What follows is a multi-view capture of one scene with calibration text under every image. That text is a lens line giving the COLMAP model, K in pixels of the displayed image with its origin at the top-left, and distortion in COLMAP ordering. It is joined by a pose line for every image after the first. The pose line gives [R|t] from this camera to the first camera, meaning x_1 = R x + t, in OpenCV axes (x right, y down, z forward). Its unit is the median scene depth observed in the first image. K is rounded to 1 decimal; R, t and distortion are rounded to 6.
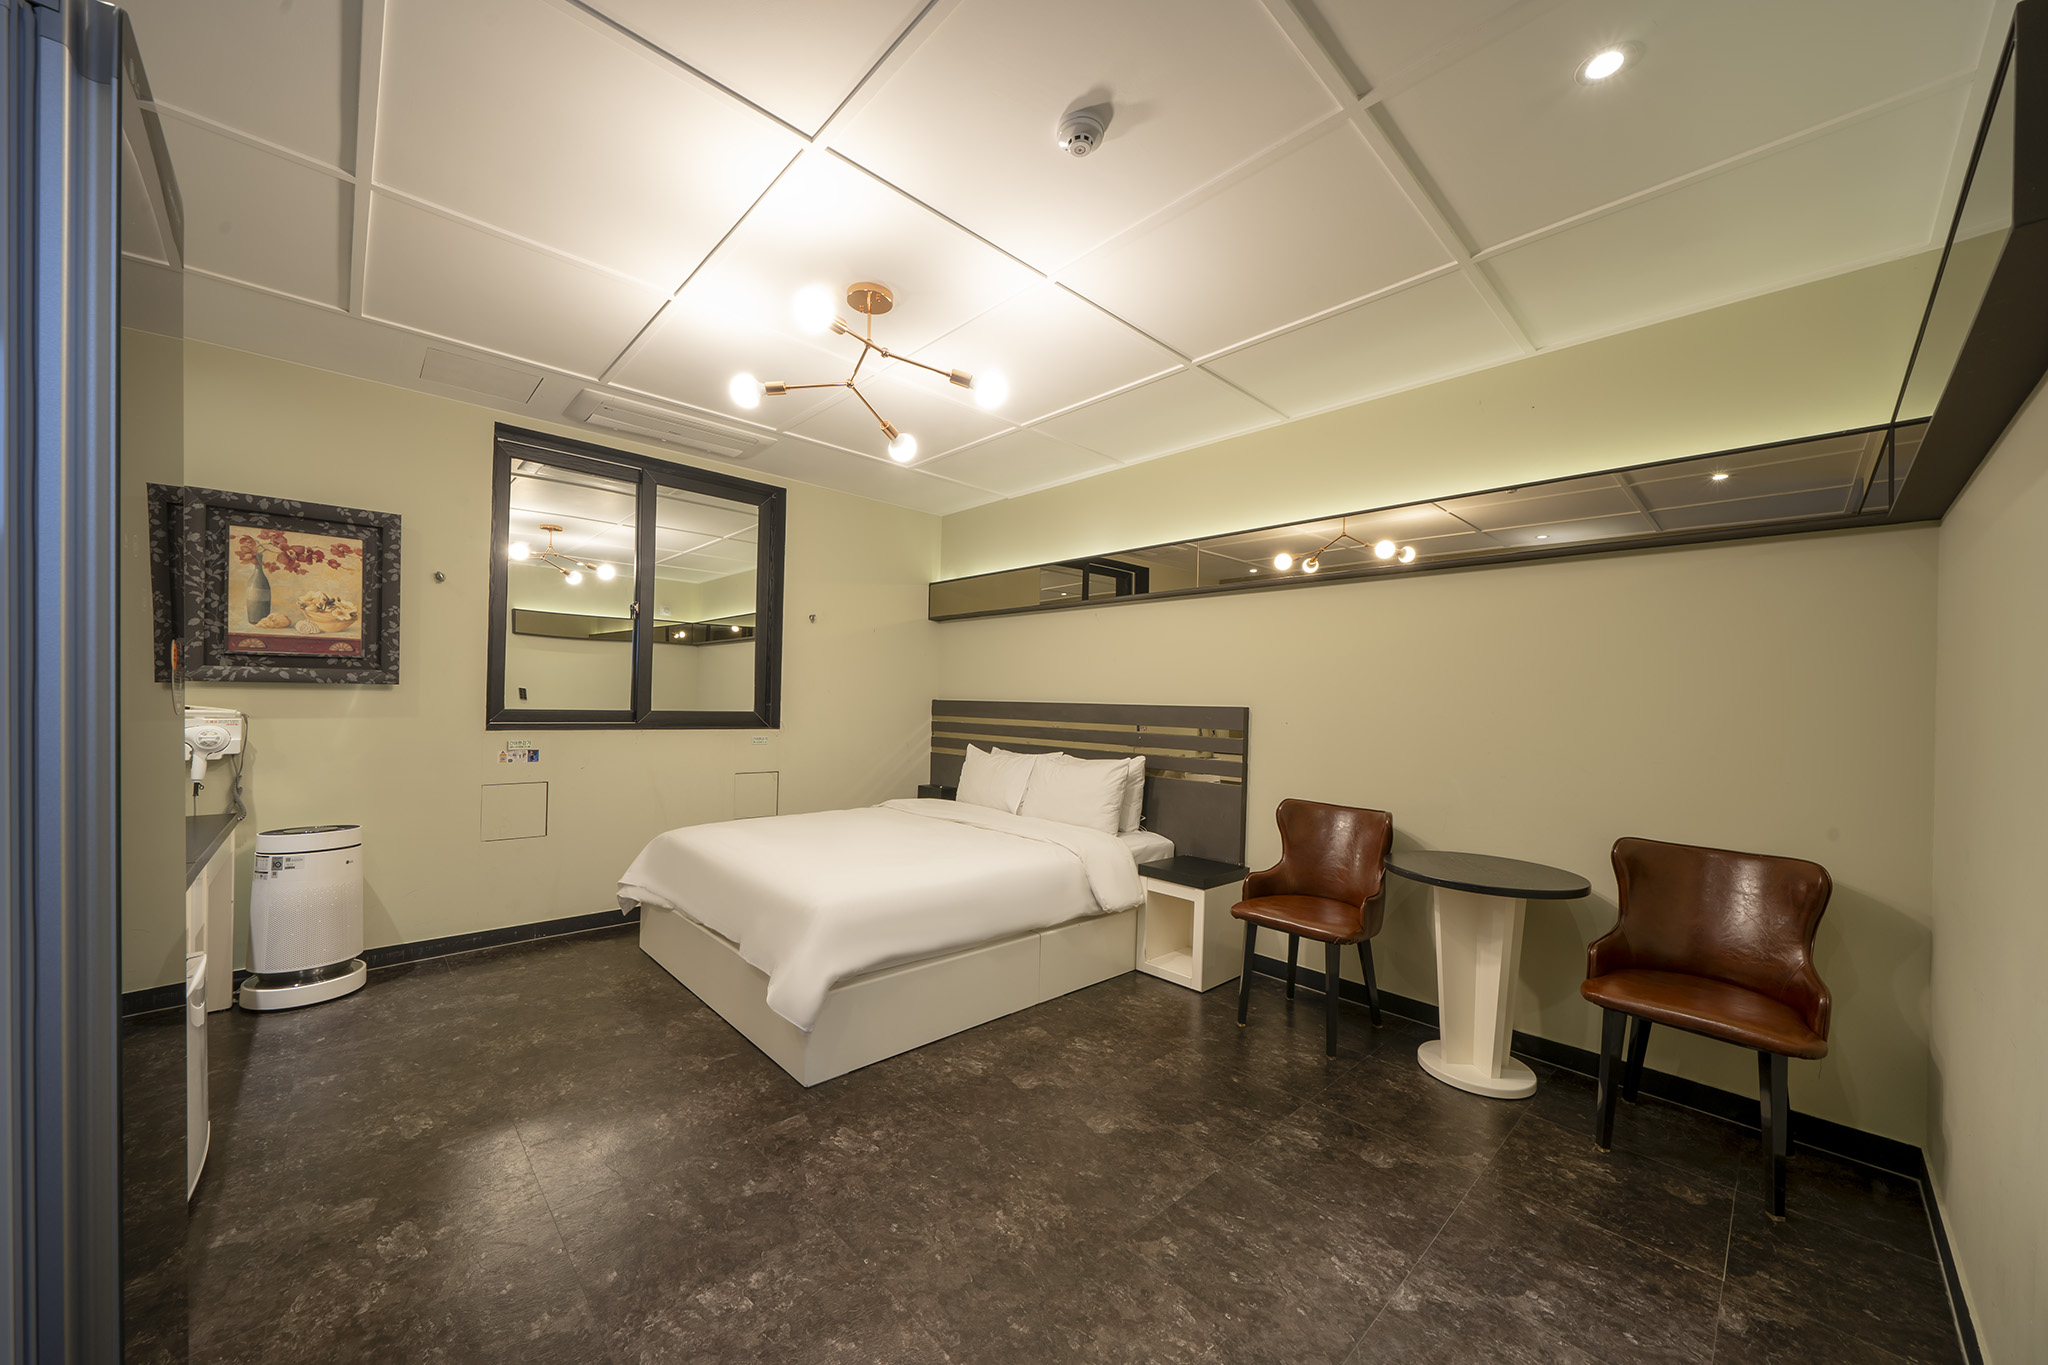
lens RADIAL K [[741.3, 0, 1022.7], [0, 741.3, 696.8], [0, 0, 1]] dist [0.000449, -0.000006]
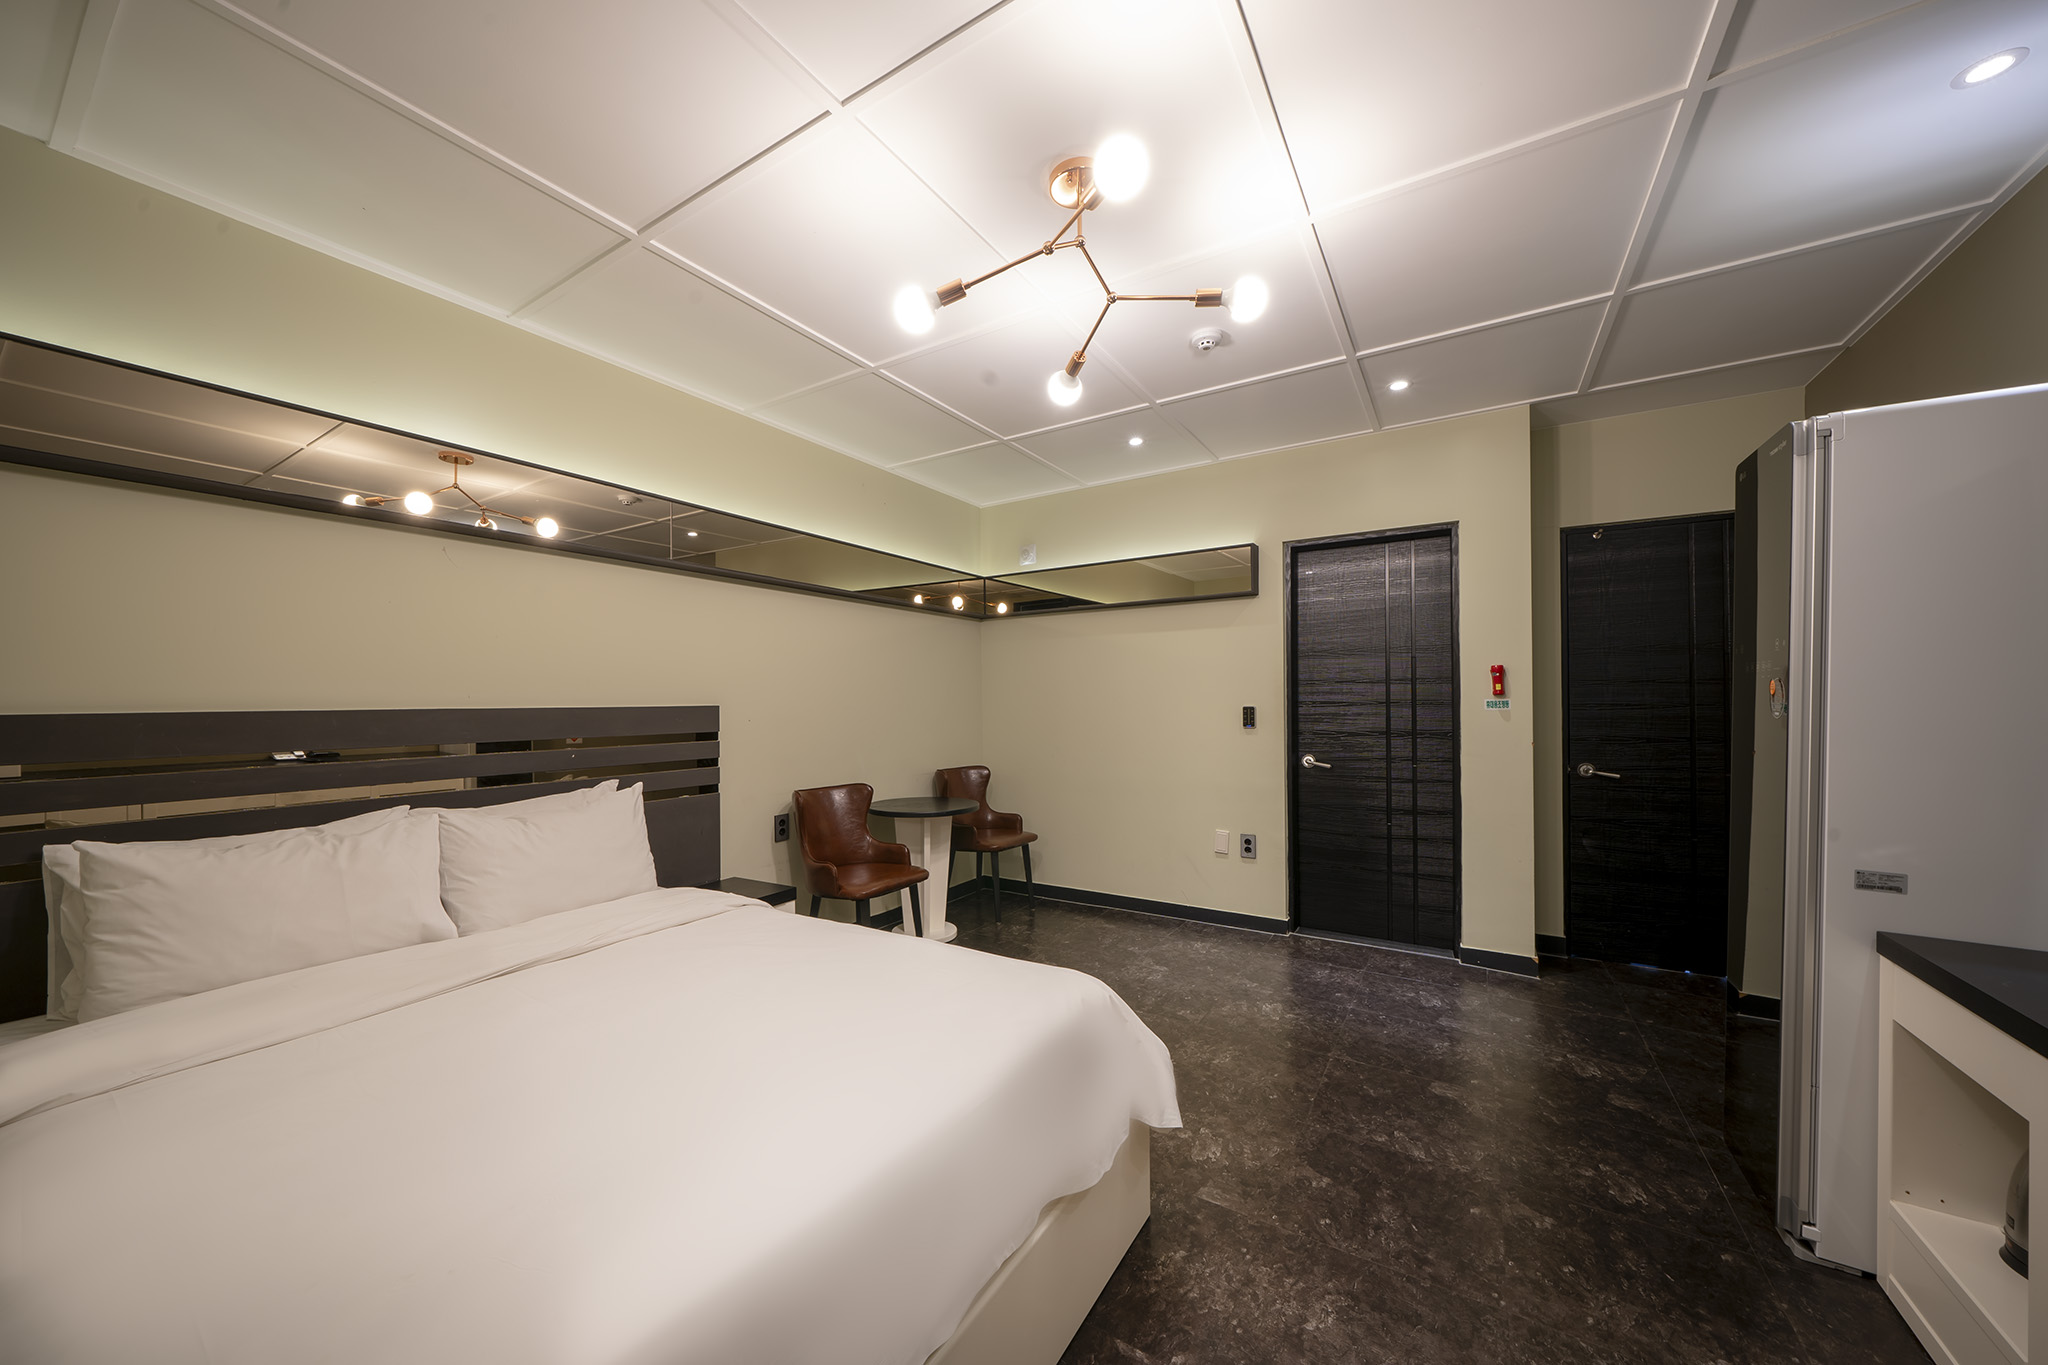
lens RADIAL K [[707.9, 0, 1020.6], [0, 707.9, 701.6], [0, 0, 1]] dist [0.000975, 0.000024]
pose [[-0.246566, -0.022299, 0.968869, -1.308864], [-0.003548, 0.999749, 0.022106, -0.021971], [-0.969119, 0.002013, -0.246583, 1.792718]]
